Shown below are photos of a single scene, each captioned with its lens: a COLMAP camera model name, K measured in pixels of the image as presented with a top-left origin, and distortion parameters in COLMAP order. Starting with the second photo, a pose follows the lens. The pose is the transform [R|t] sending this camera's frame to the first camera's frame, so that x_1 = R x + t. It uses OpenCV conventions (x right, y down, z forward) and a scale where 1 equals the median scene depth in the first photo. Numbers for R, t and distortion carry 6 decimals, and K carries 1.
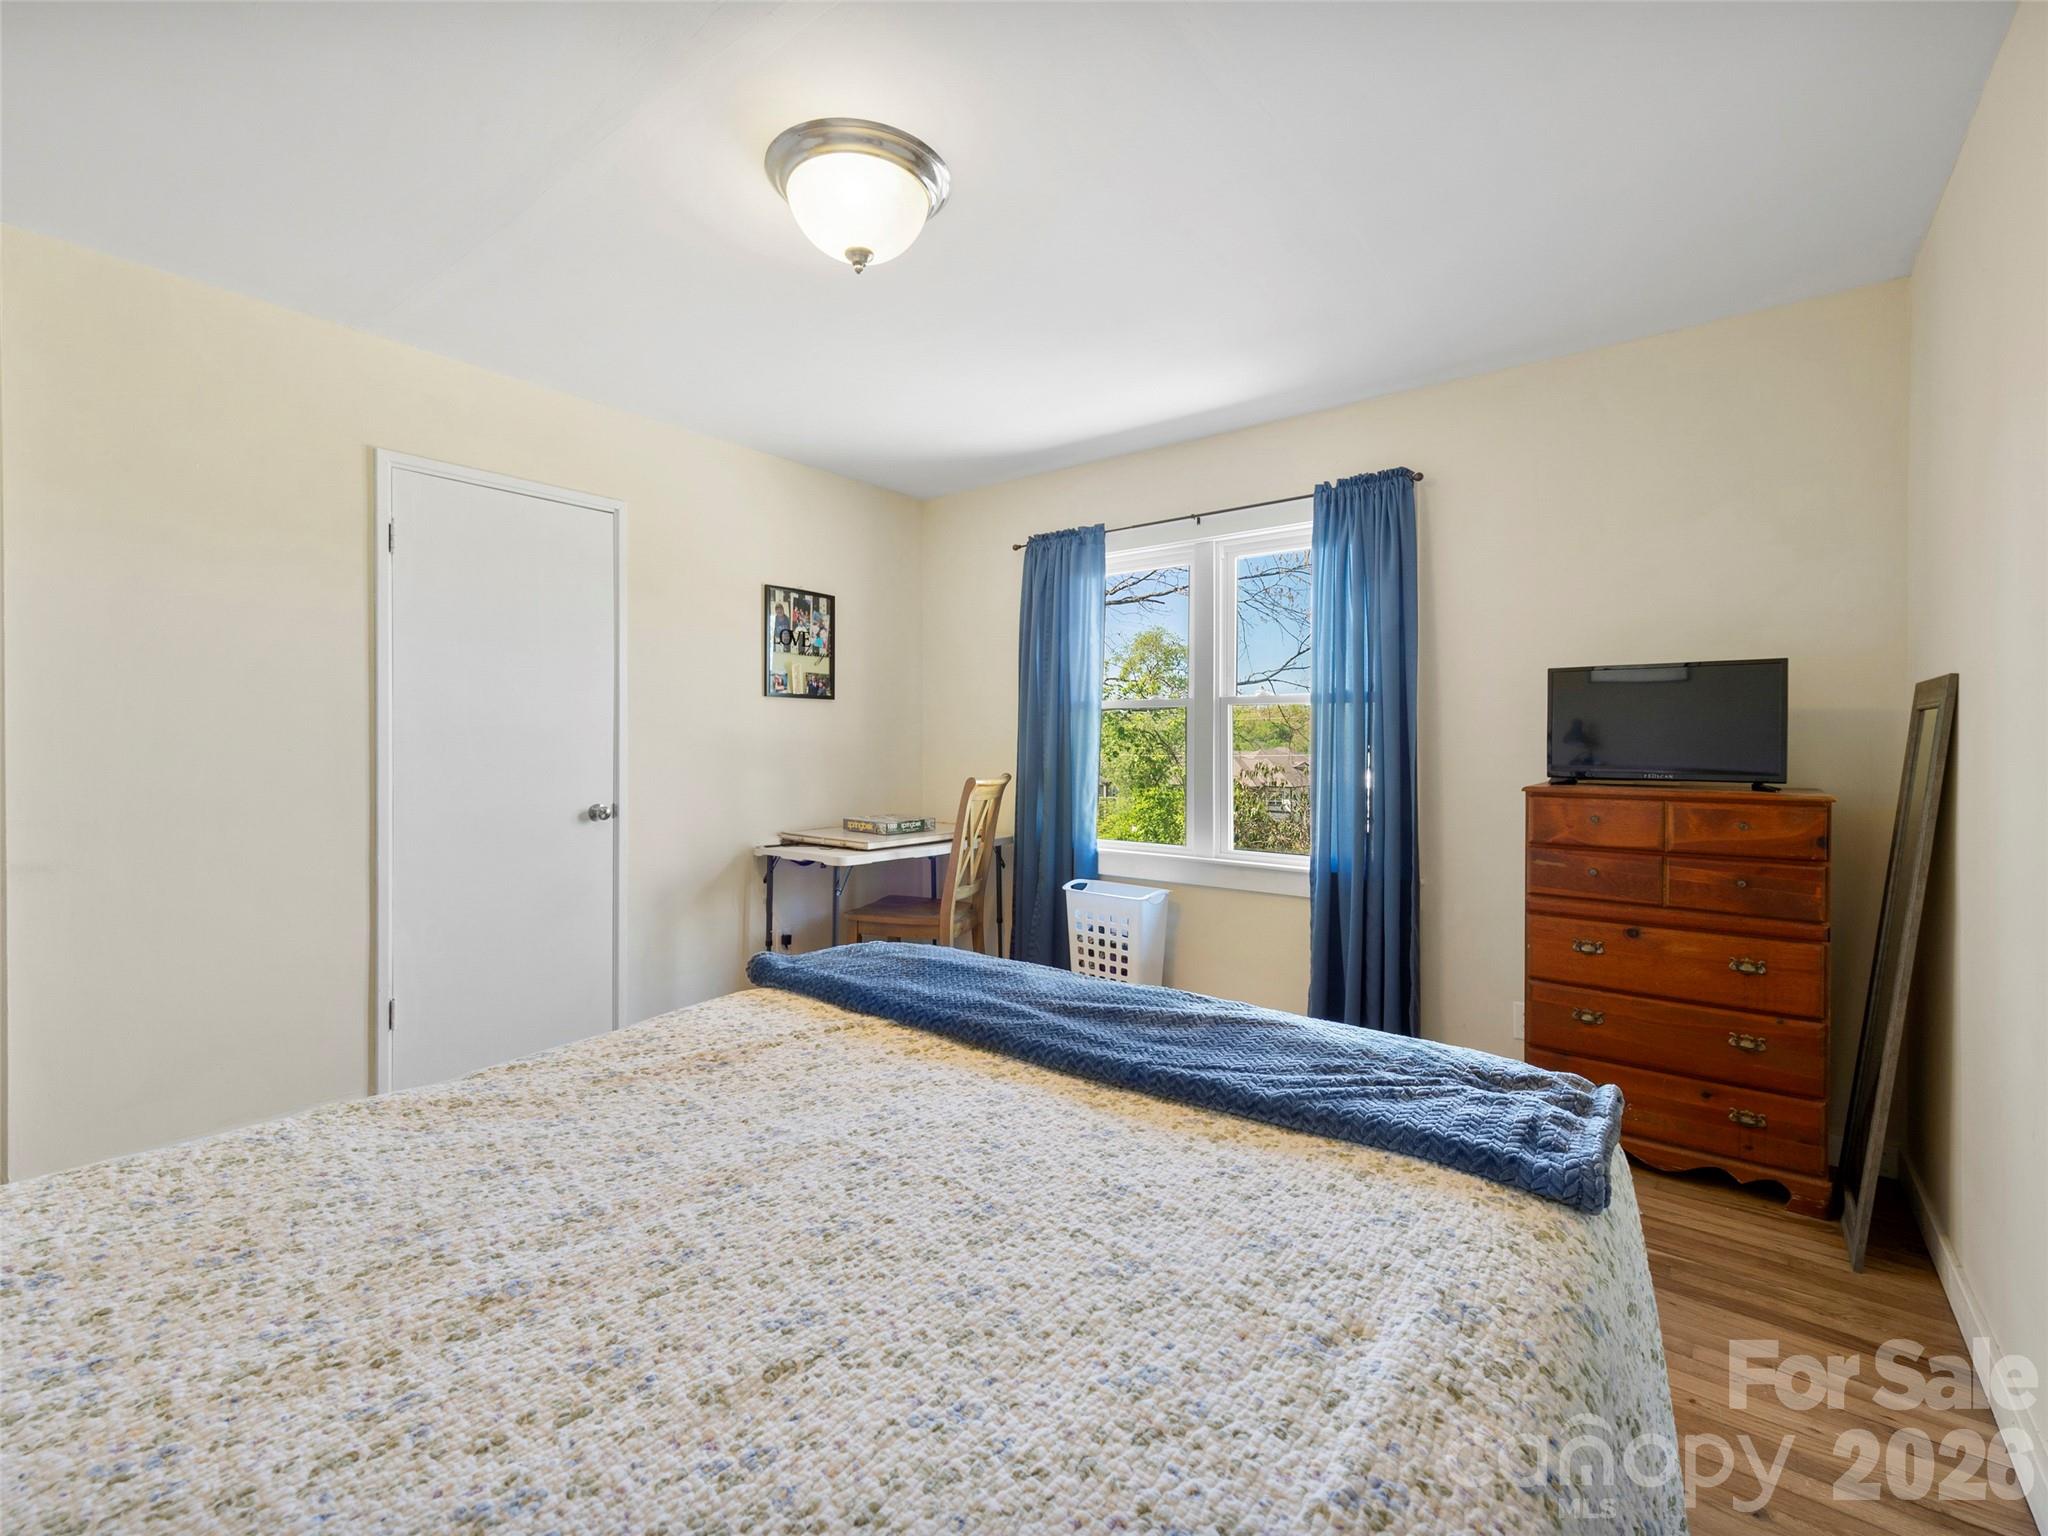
lens RADIAL K [[891.6, 0, 1024.0], [0, 891.6, 768.0], [0, 0, 1]] dist [0.009162, -0.000094]
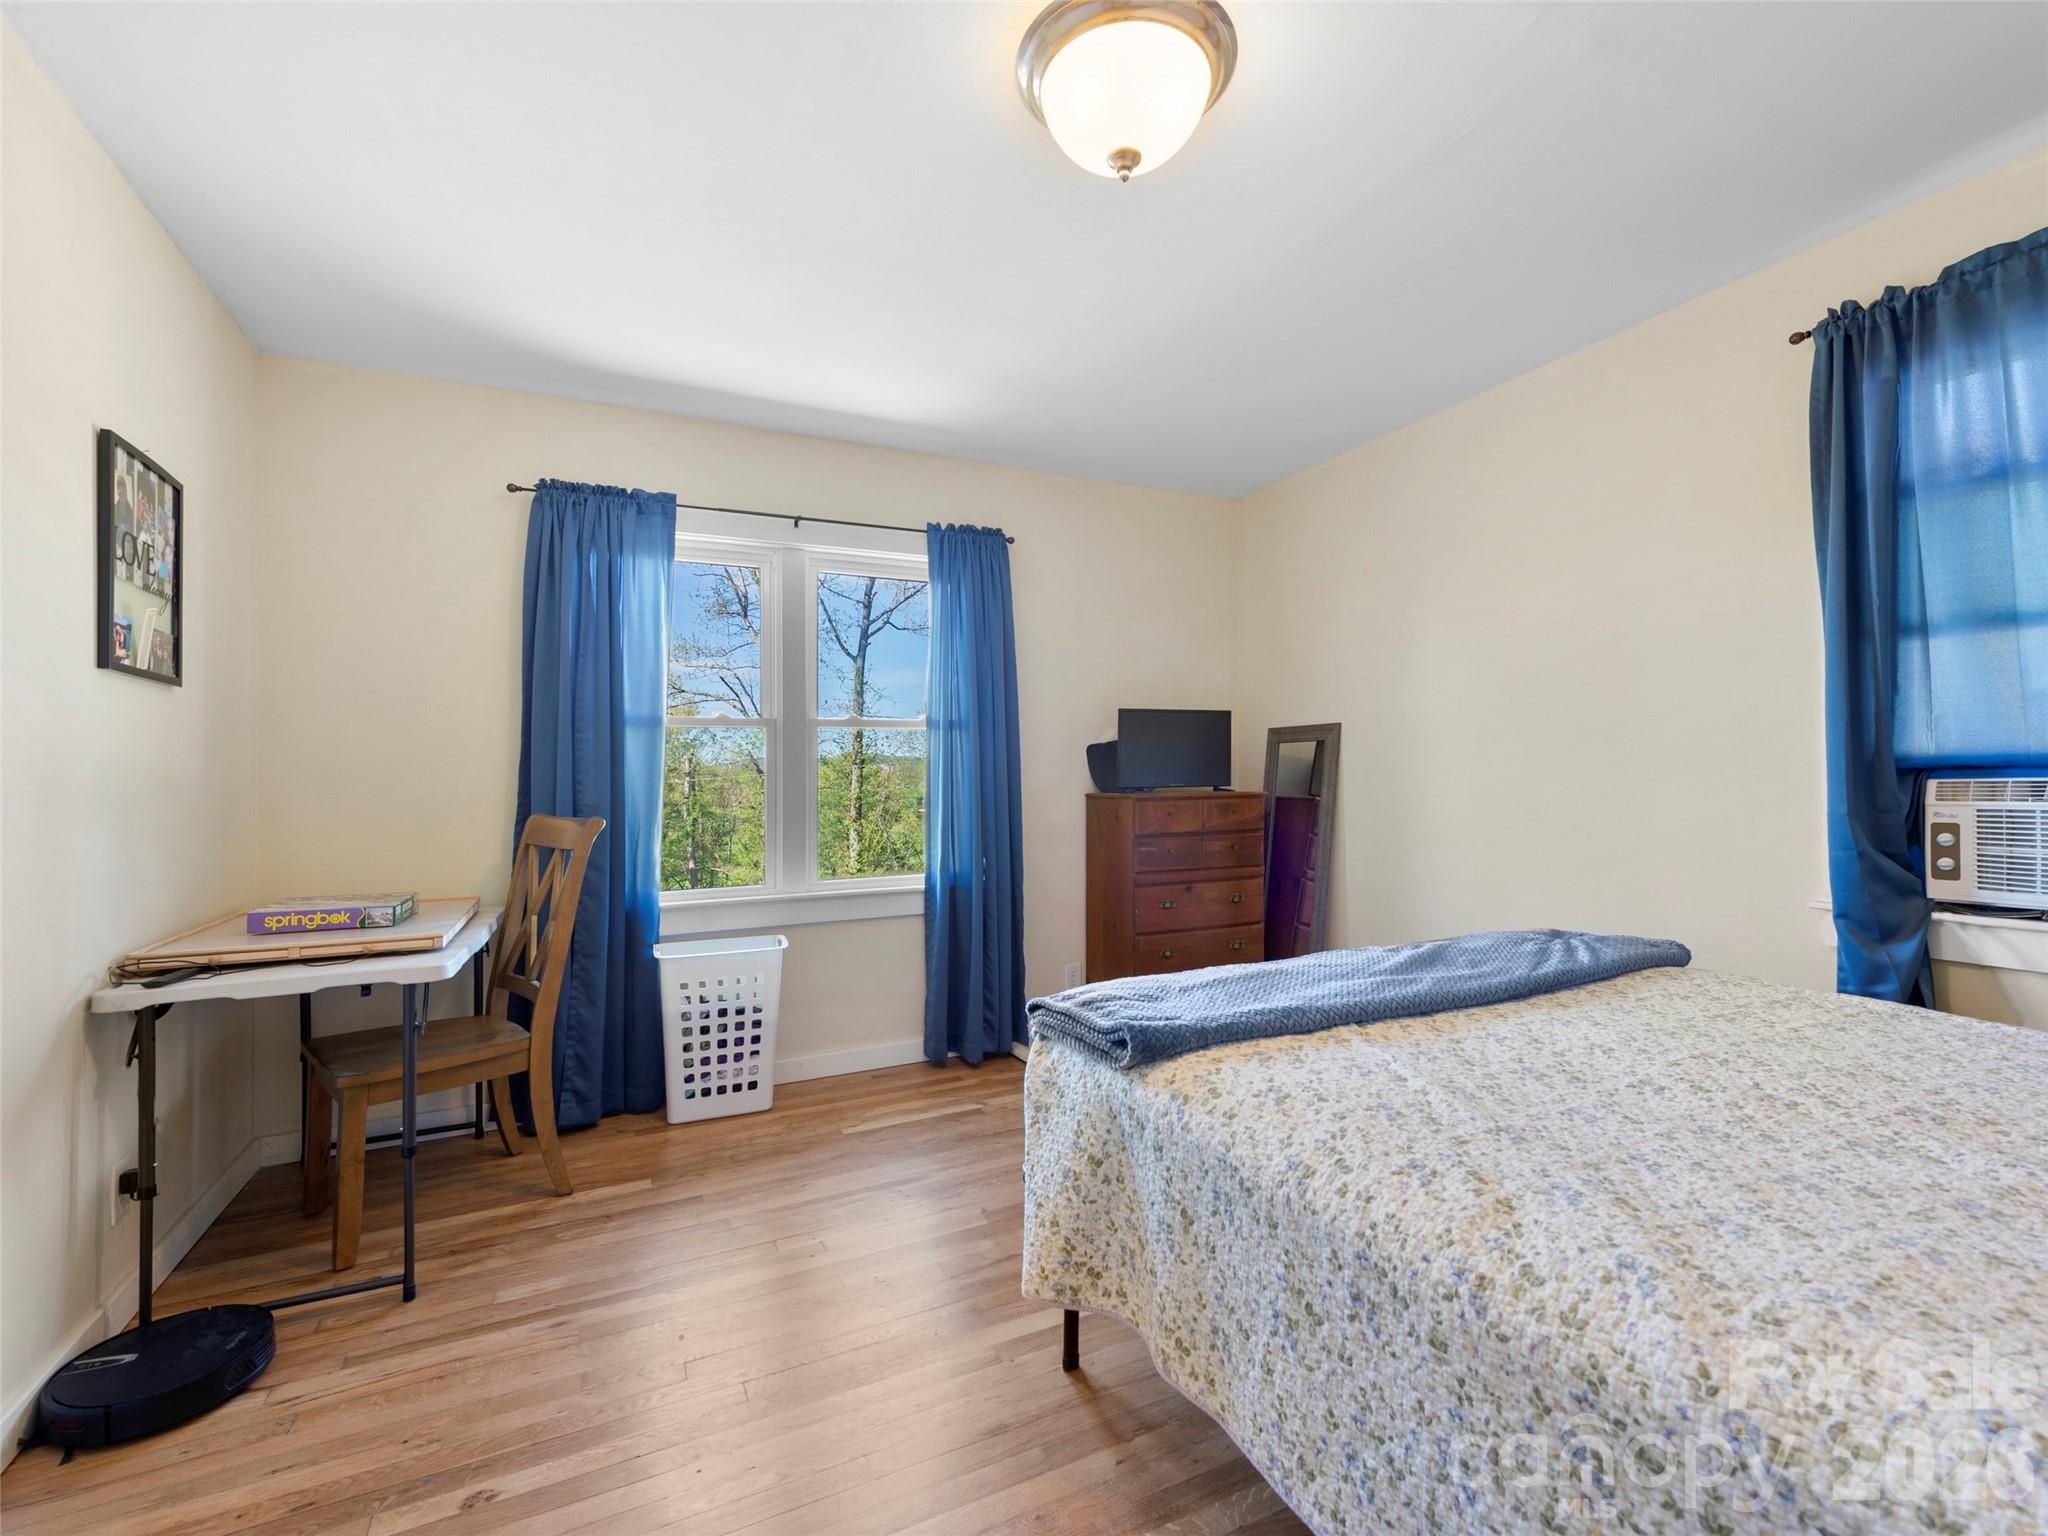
lens RADIAL K [[913.9, 0, 1025.9], [0, 913.9, 776.4], [0, 0, 1]] dist [0.015840, -0.000168]
pose [[0.446452, -0.009843, 0.894754, -0.510807], [0.042361, 0.999051, -0.010146, 0.001336], [-0.893804, 0.042433, 0.446445, 0.358929]]
